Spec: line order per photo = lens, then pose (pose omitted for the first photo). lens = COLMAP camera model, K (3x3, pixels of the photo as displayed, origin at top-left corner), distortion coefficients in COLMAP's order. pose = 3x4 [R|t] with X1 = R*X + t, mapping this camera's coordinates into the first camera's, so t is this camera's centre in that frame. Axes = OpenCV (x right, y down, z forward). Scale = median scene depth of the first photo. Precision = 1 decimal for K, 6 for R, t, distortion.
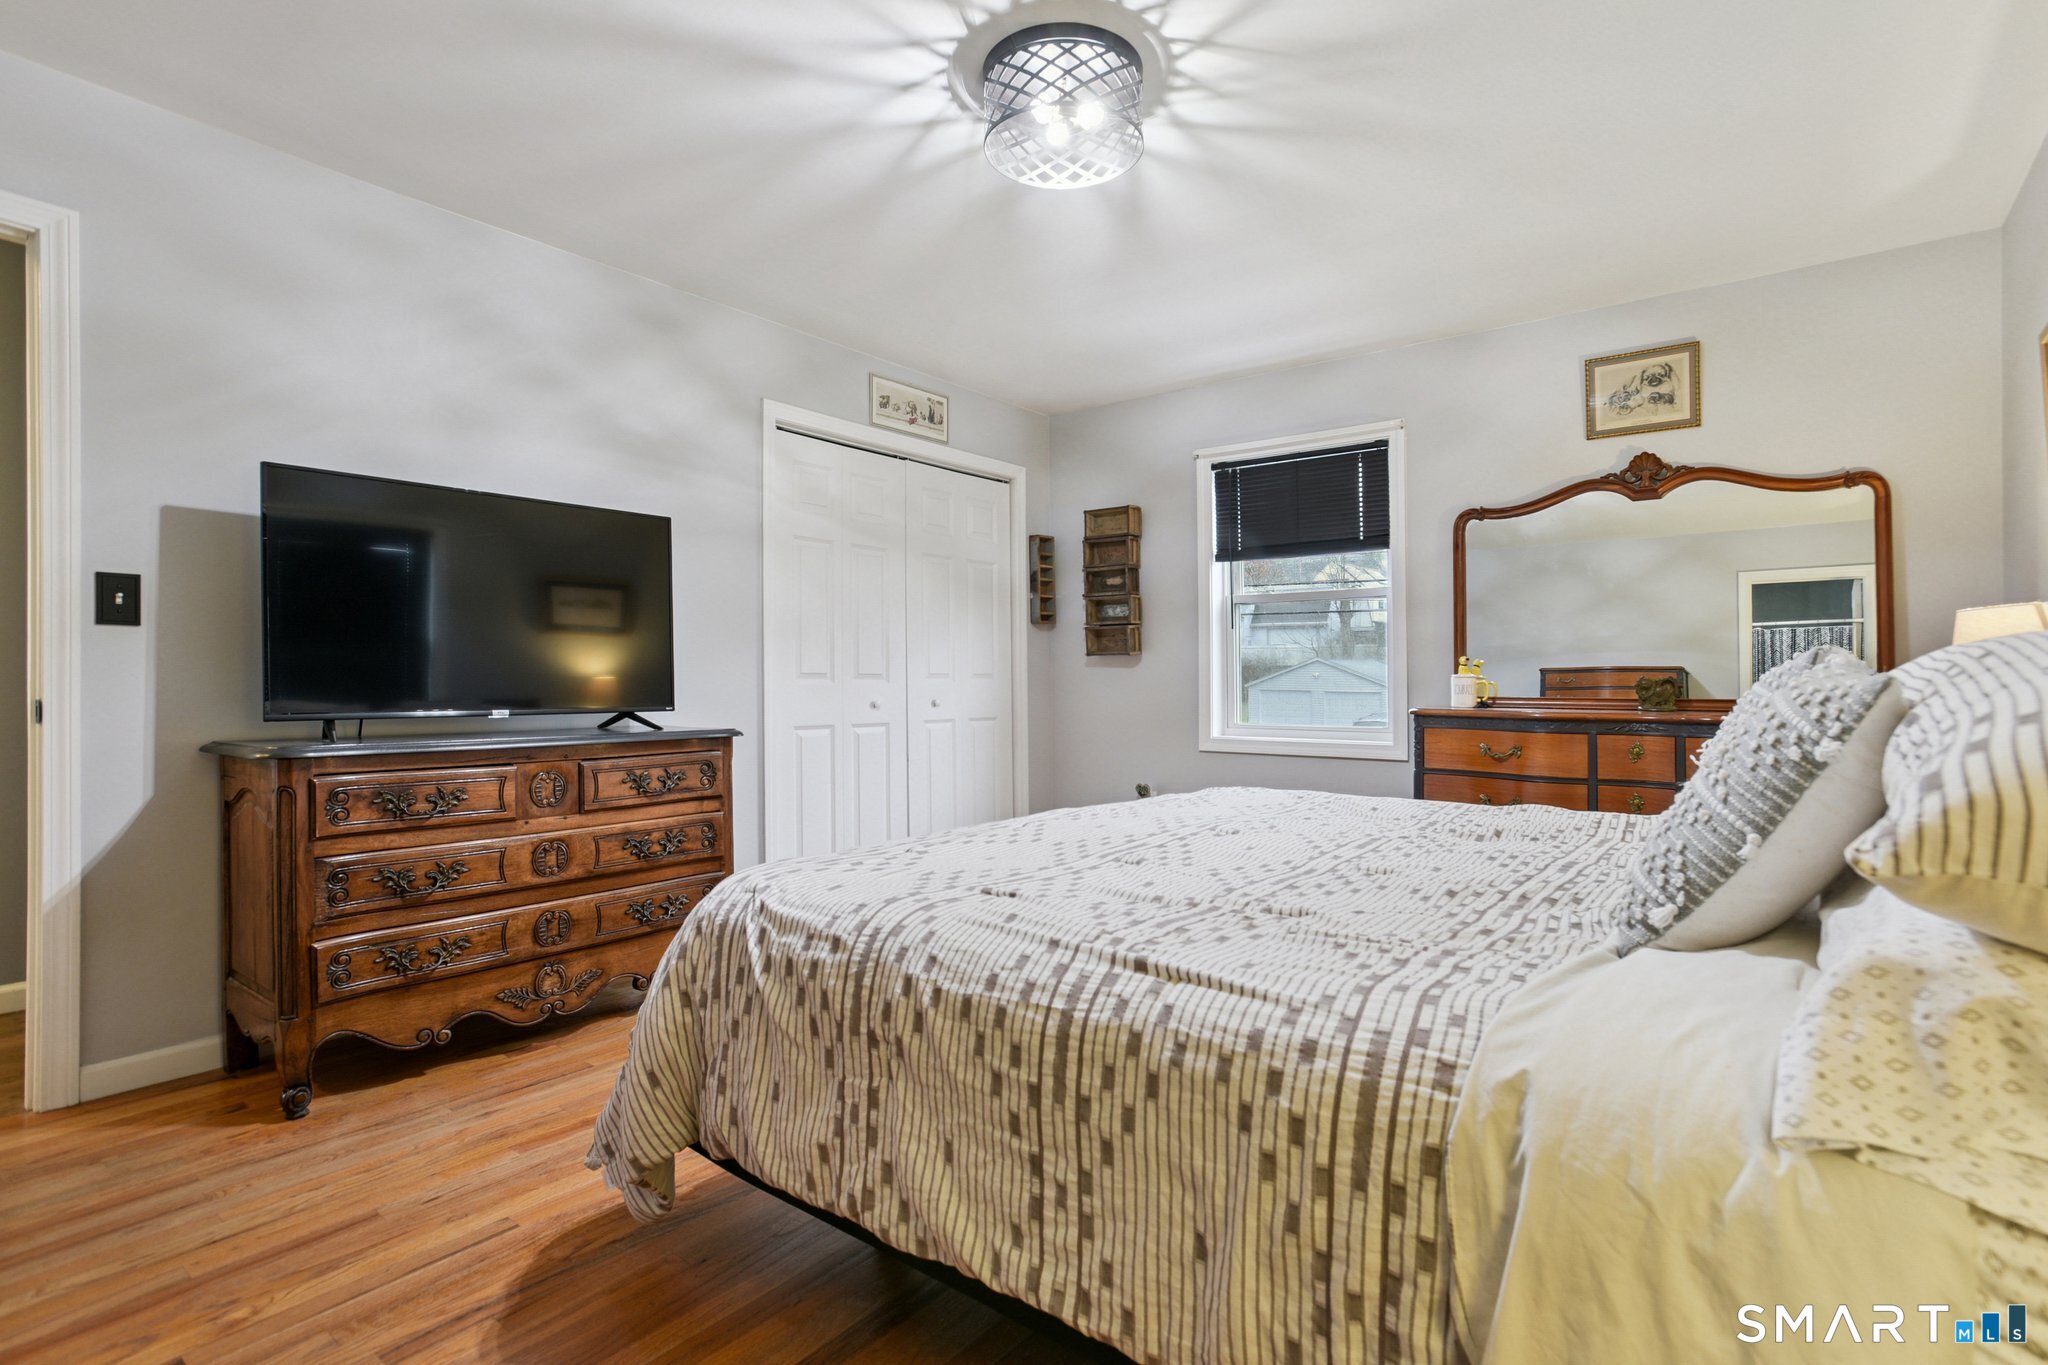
lens RADIAL K [[988.5, 0, 1034.1], [0, 988.5, 682.5], [0, 0, 1]] dist [-0.058270, 0.019655]
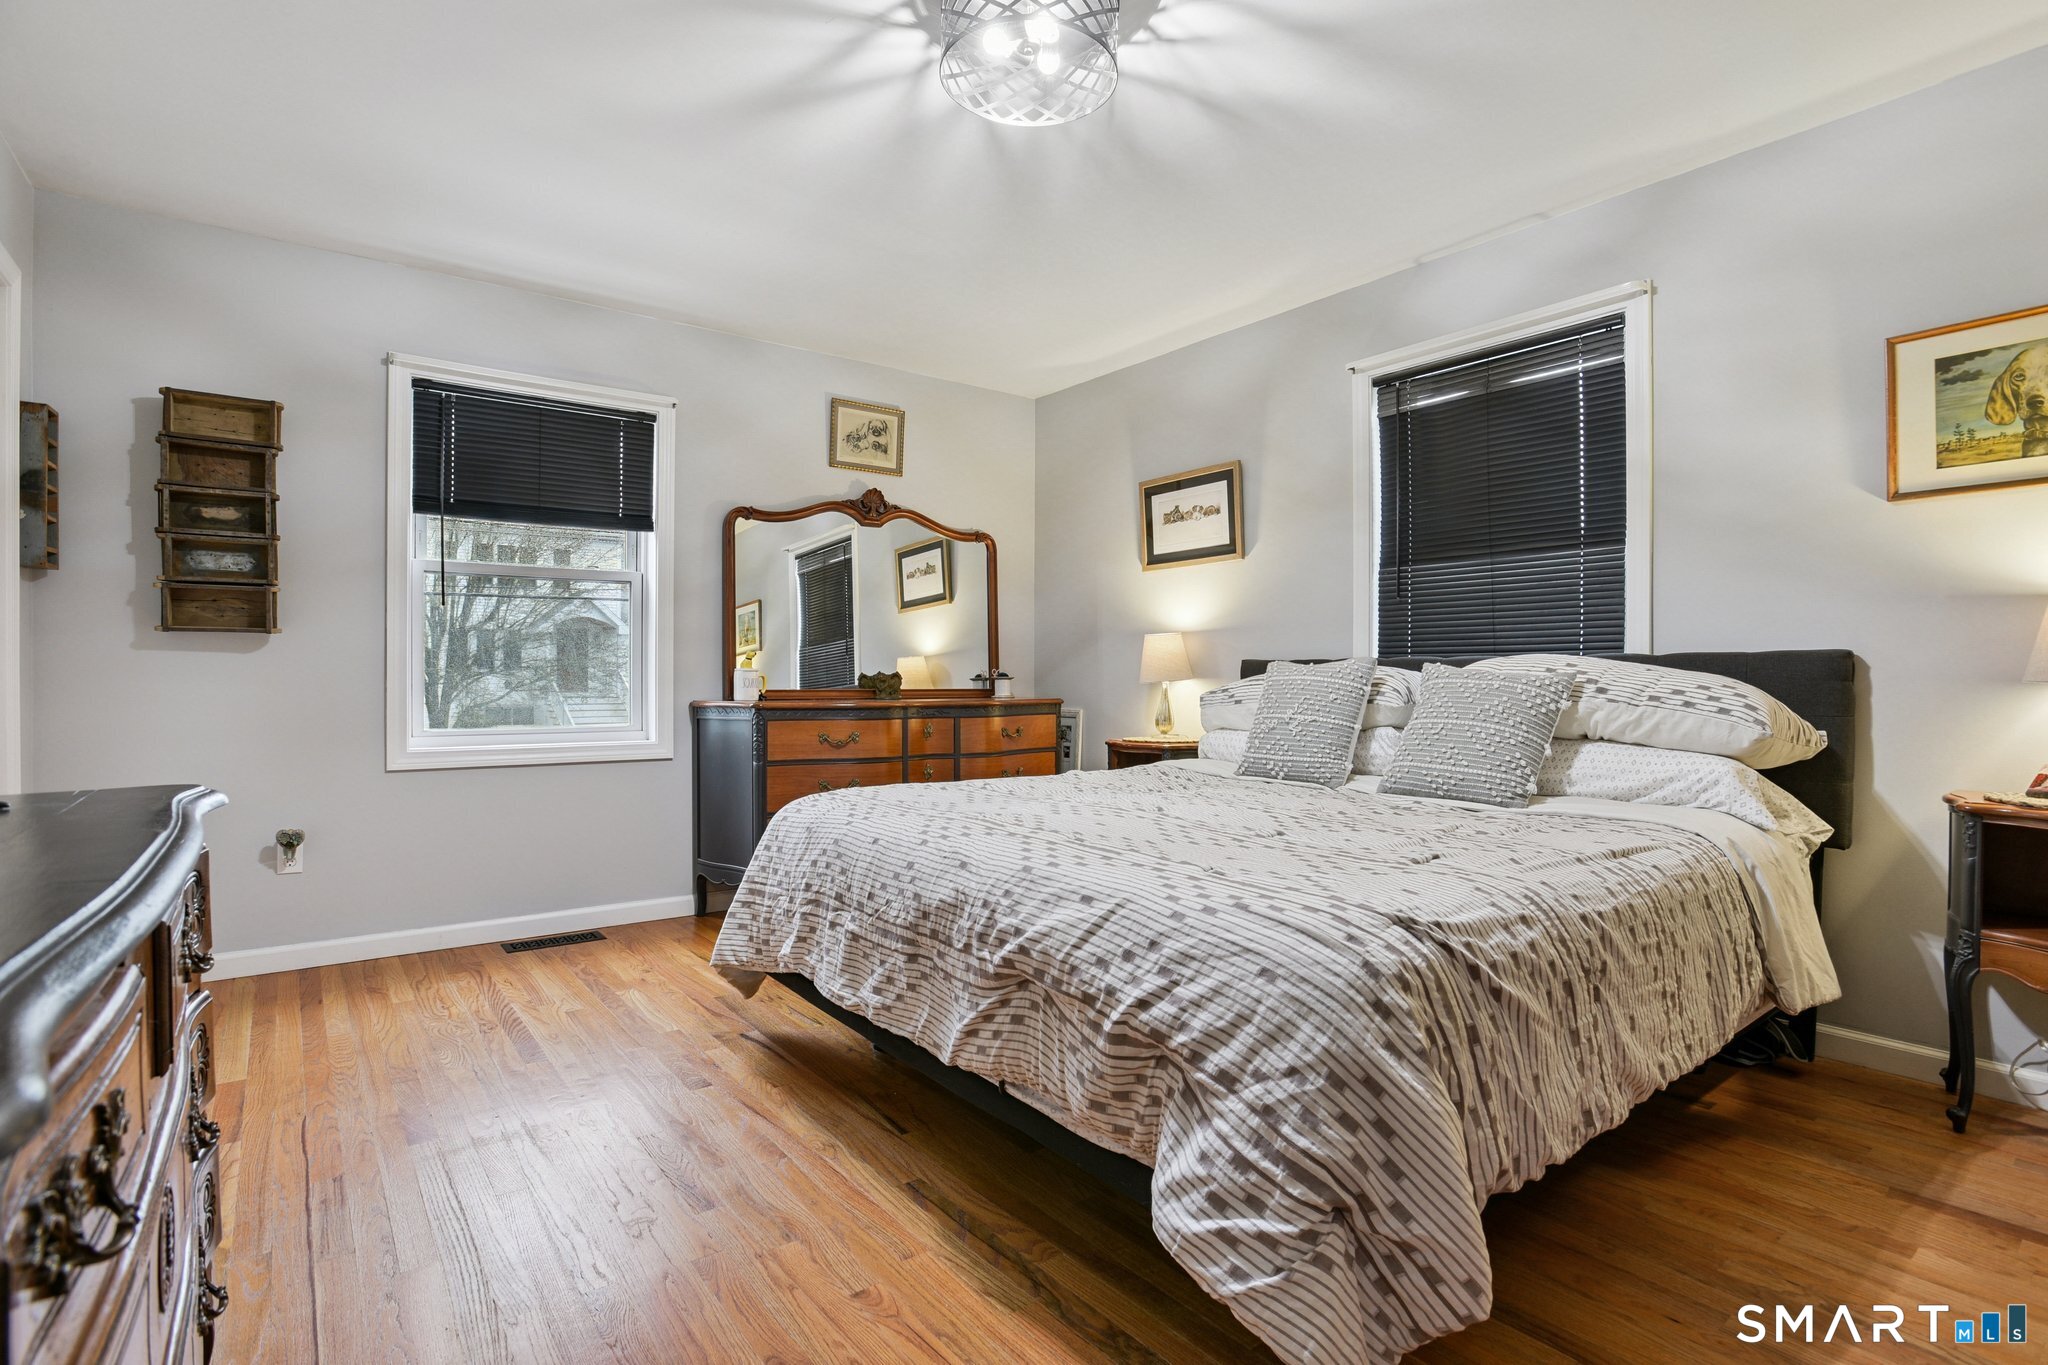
lens RADIAL K [[988.5, 0, 1042.0], [0, 988.5, 687.7], [0, 0, 1]] dist [-0.058270, 0.019655]
pose [[0.248616, -0.009390, 0.968557, -0.471887], [-0.001923, 0.999946, 0.010188, 0.000734], [-0.968600, -0.004395, 0.248585, 0.433590]]
